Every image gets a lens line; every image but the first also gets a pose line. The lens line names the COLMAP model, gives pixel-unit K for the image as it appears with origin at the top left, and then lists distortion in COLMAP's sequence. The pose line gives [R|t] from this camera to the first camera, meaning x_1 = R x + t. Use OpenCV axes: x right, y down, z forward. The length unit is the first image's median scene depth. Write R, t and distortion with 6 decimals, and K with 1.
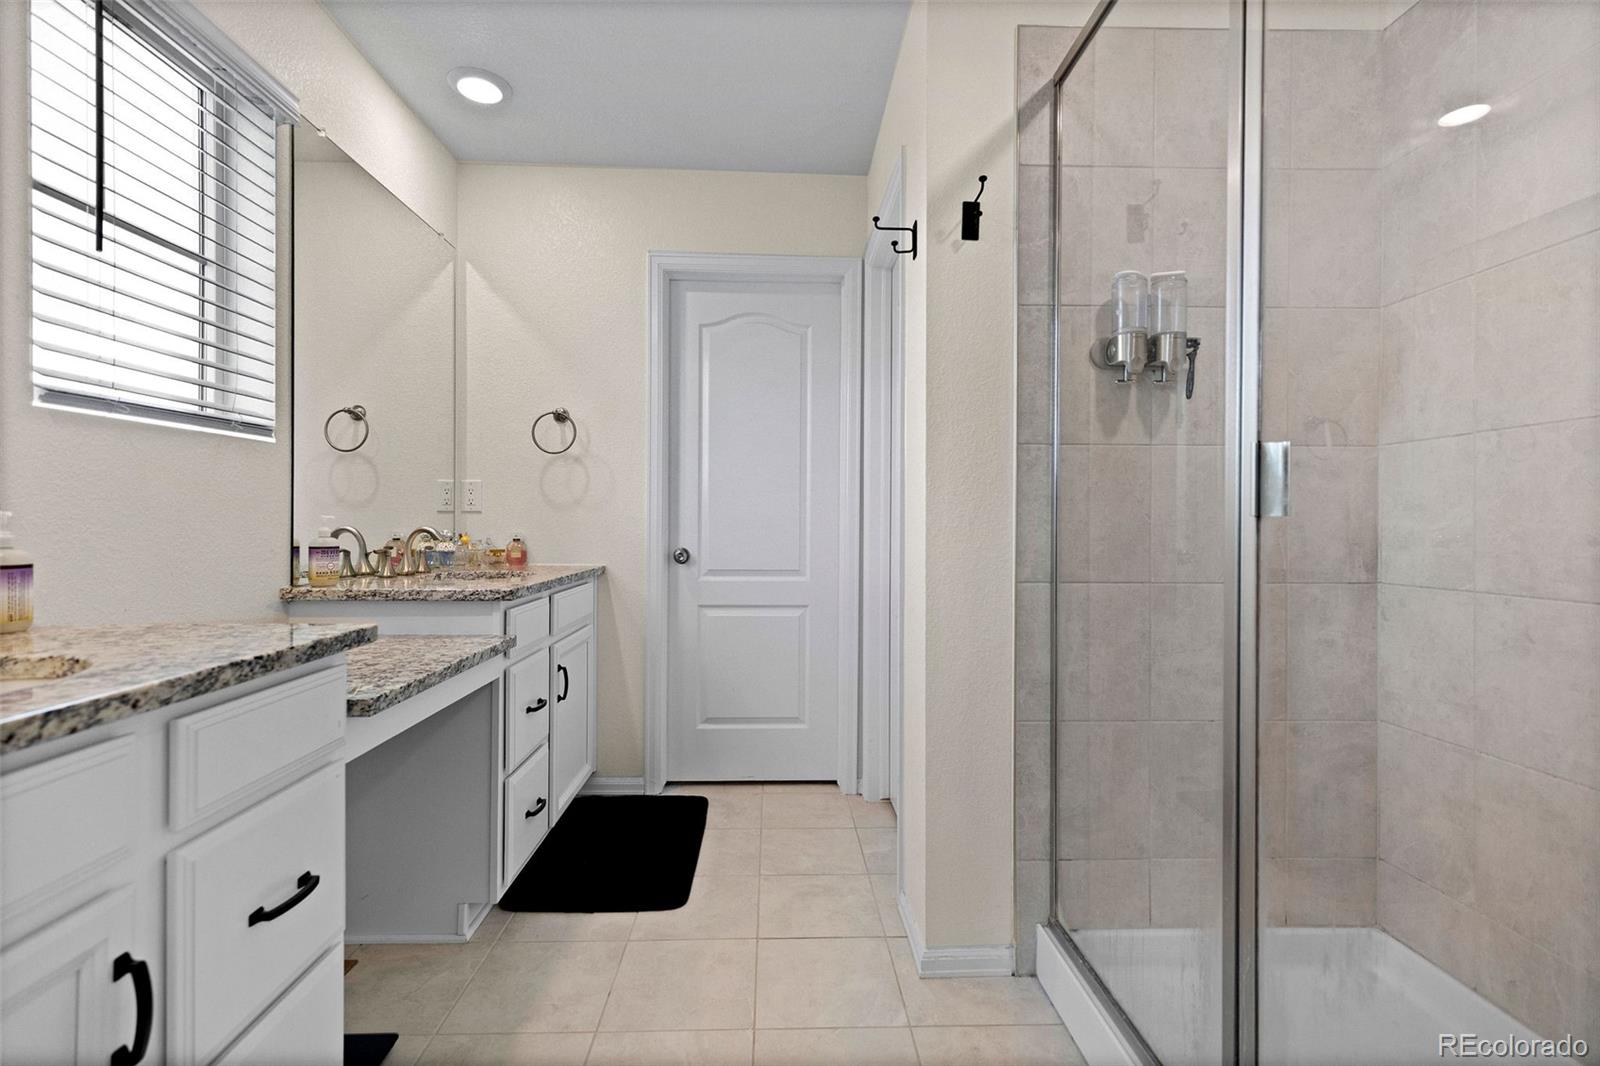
lens RADIAL K [[723.6, 0, 794.5], [0, 723.6, 529.1], [0, 0, 1]] dist [0.005712, 0.001396]
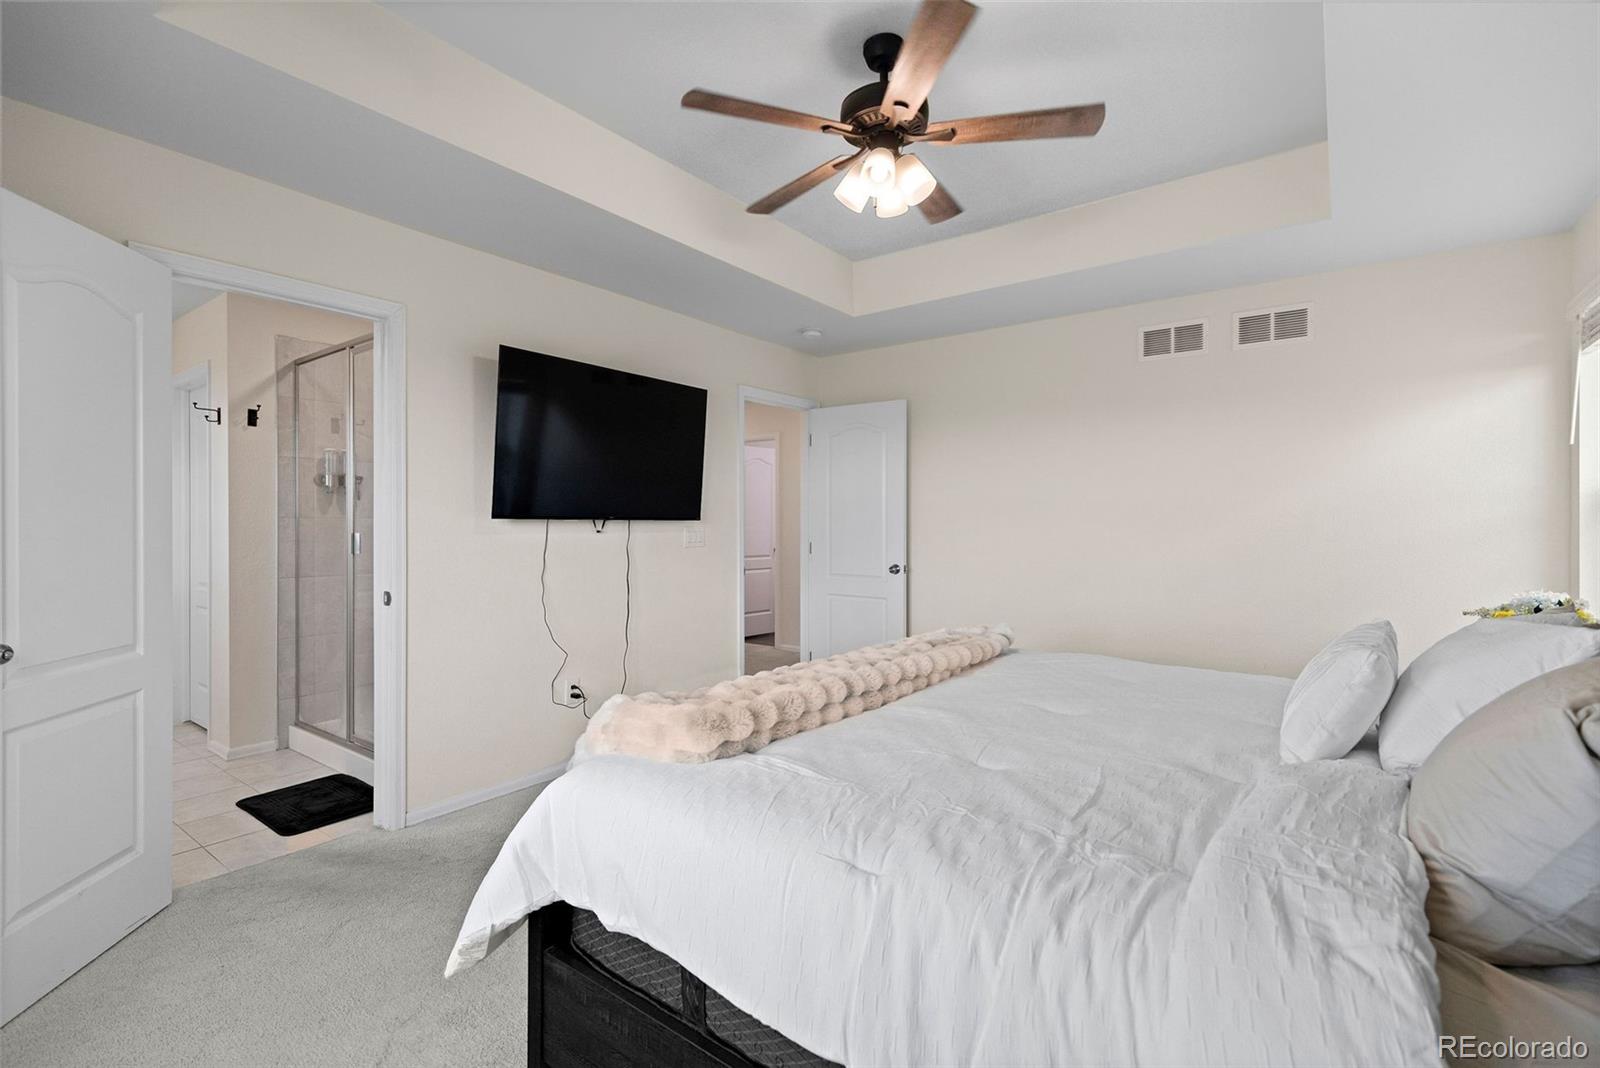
lens RADIAL K [[723.6, 0, 785.8], [0, 723.6, 535.1], [0, 0, 1]] dist [0.005712, 0.001396]
pose [[0.616024, -0.005562, 0.787708, -0.506701], [0.006542, 0.999977, 0.001944, -0.056137], [-0.787701, 0.003956, 0.616046, -1.664186]]
